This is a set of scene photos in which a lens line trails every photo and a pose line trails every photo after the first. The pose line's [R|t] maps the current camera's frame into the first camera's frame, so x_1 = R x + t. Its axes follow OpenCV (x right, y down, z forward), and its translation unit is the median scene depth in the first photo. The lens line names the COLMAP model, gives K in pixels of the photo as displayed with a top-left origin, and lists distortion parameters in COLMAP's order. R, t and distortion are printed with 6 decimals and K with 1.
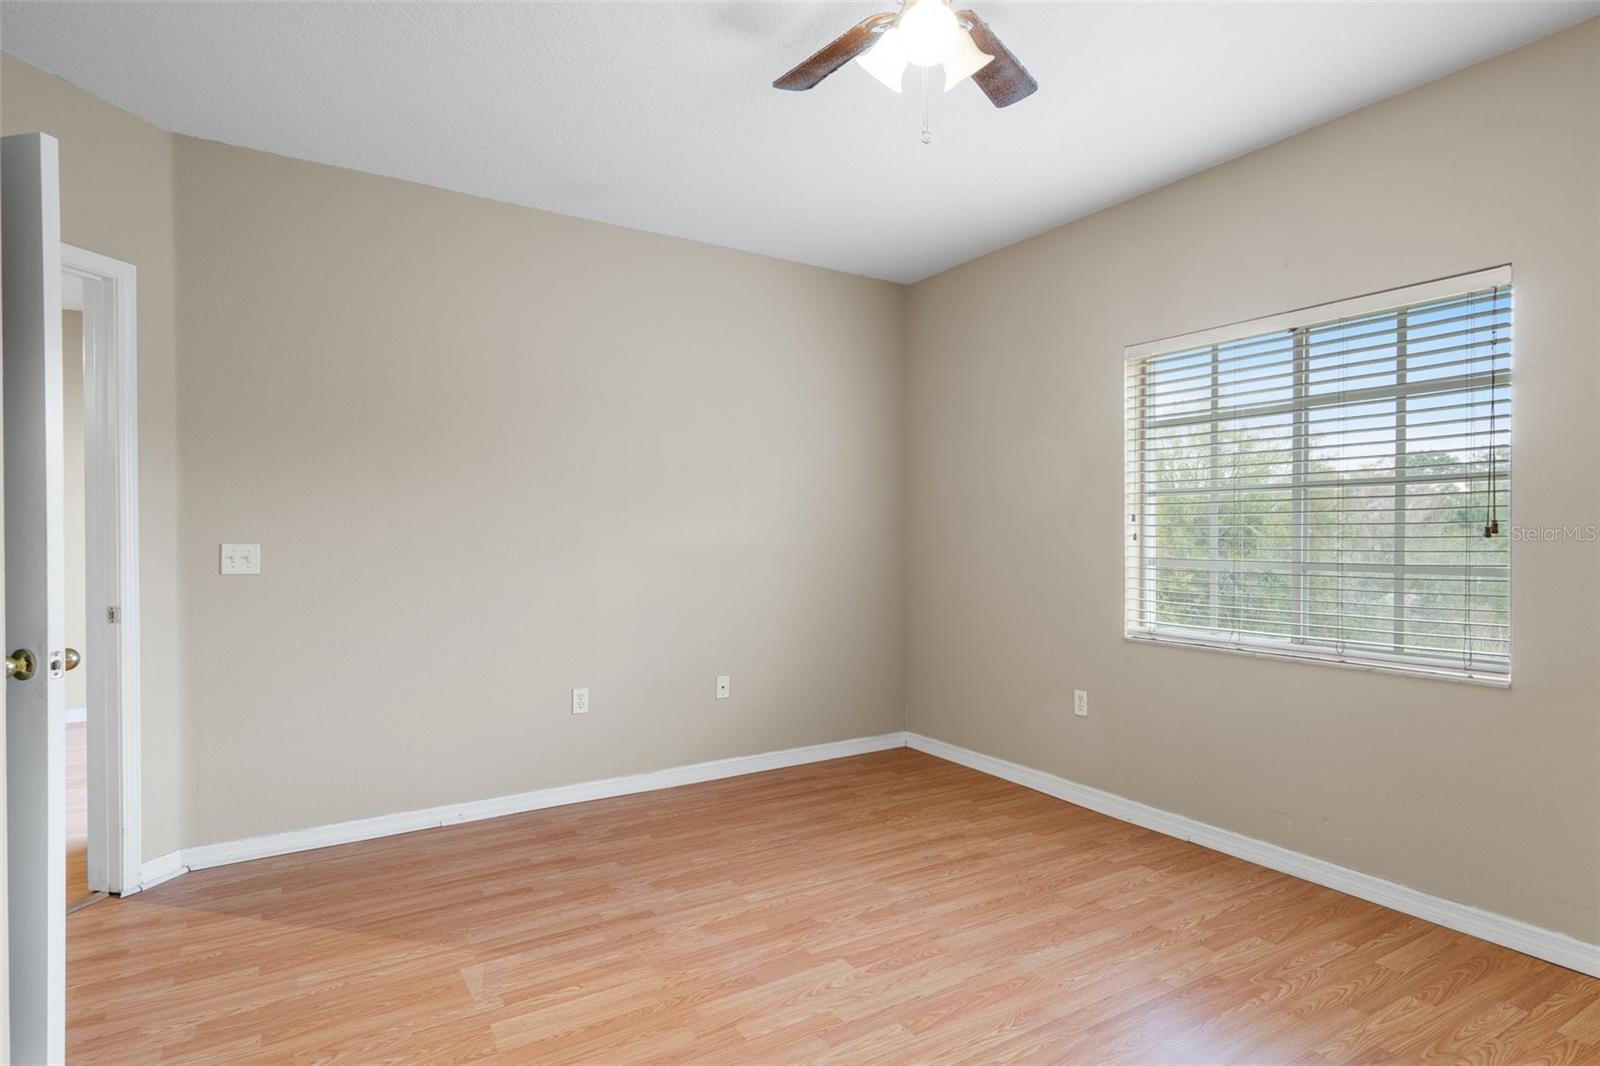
lens RADIAL K [[834.2, 0, 798.7], [0, 834.2, 539.7], [0, 0, 1]] dist [-0.007337, 0.004201]
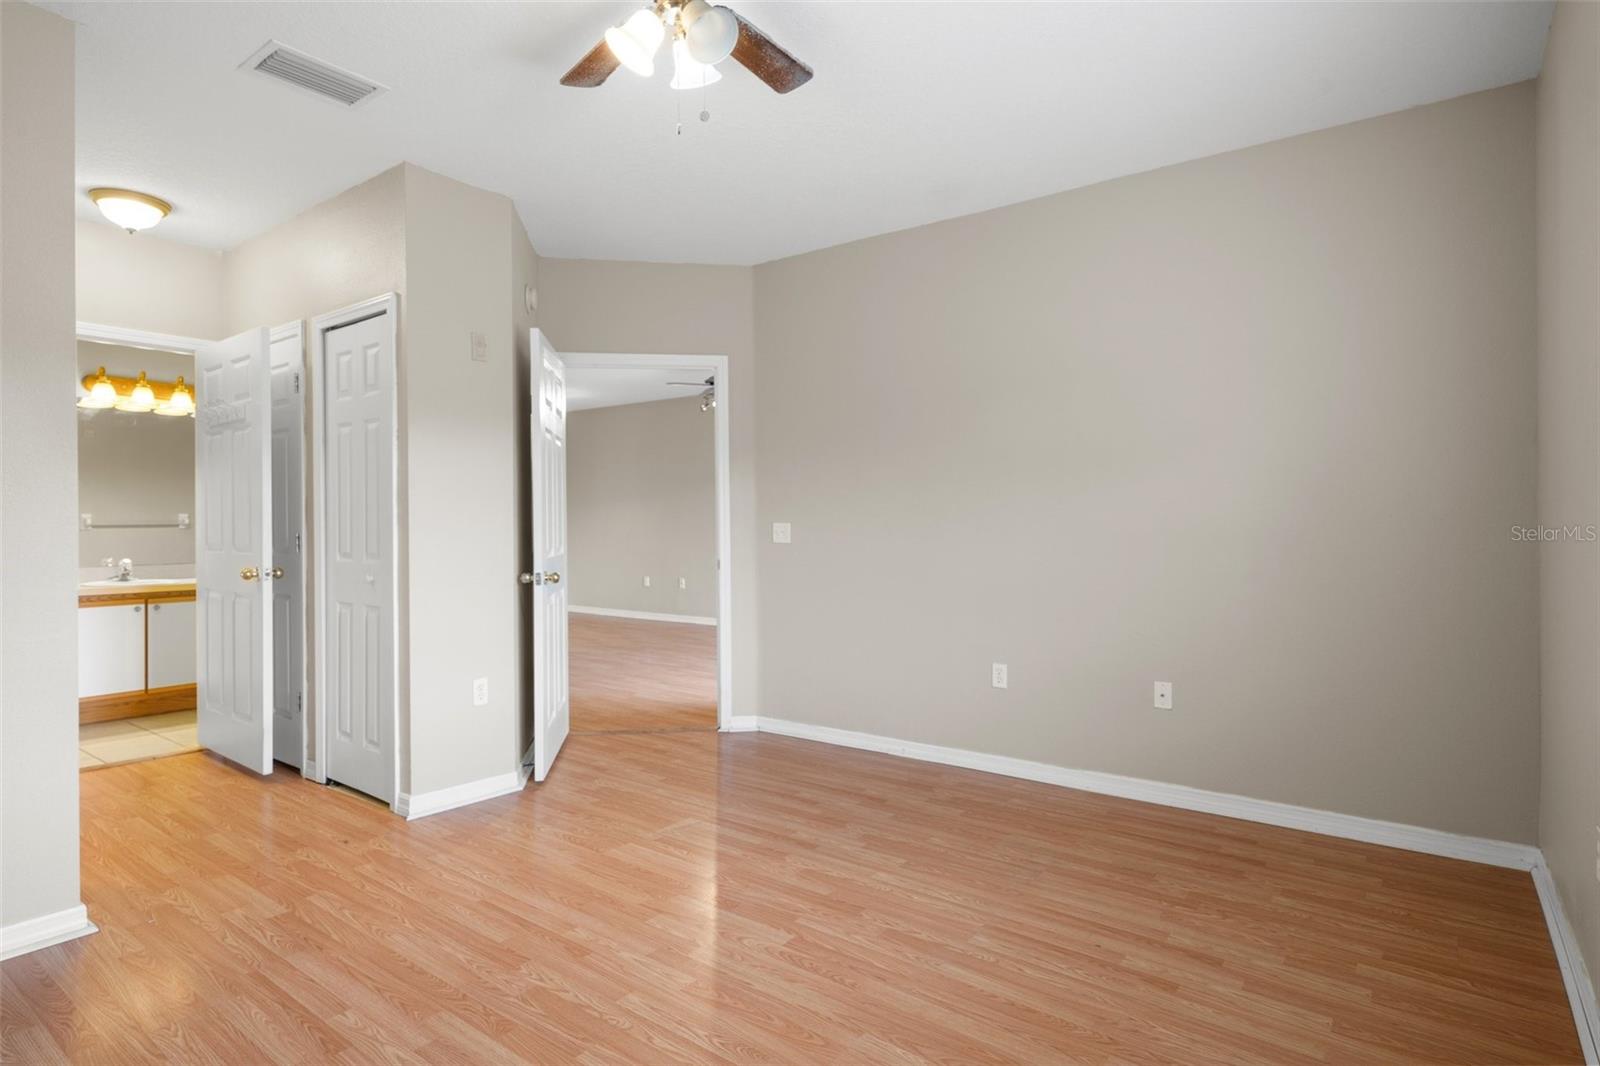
lens RADIAL K [[834.2, 0, 793.1], [0, 834.2, 519.3], [0, 0, 1]] dist [-0.007337, 0.004201]
pose [[0.367157, 0.001187, -0.930158, 0.781586], [0.002807, 0.999993, 0.002384, -0.005543], [0.930155, -0.003486, 0.367151, 0.492065]]
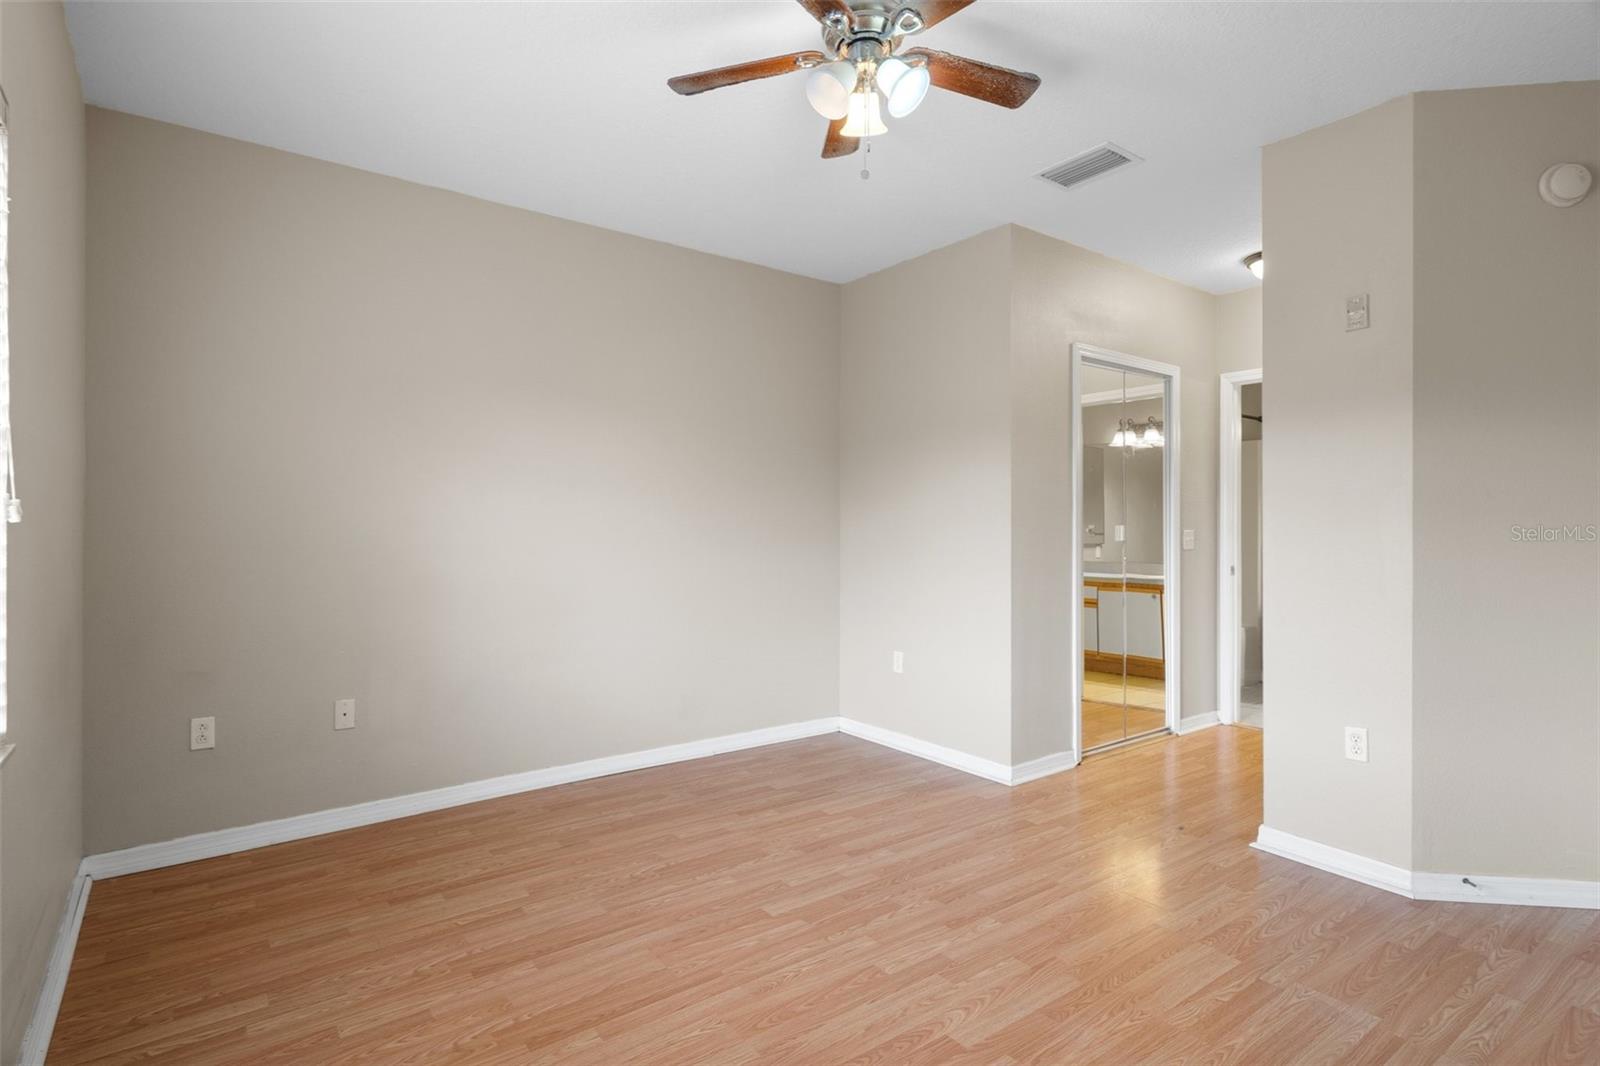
lens RADIAL K [[834.2, 0, 802.2], [0, 834.2, 532.5], [0, 0, 1]] dist [-0.007337, 0.004201]
pose [[-0.995742, -0.000272, -0.092178, 0.227976], [-0.001014, 0.999967, 0.008001, -0.009327], [0.092173, 0.008061, -0.995710, 1.413495]]
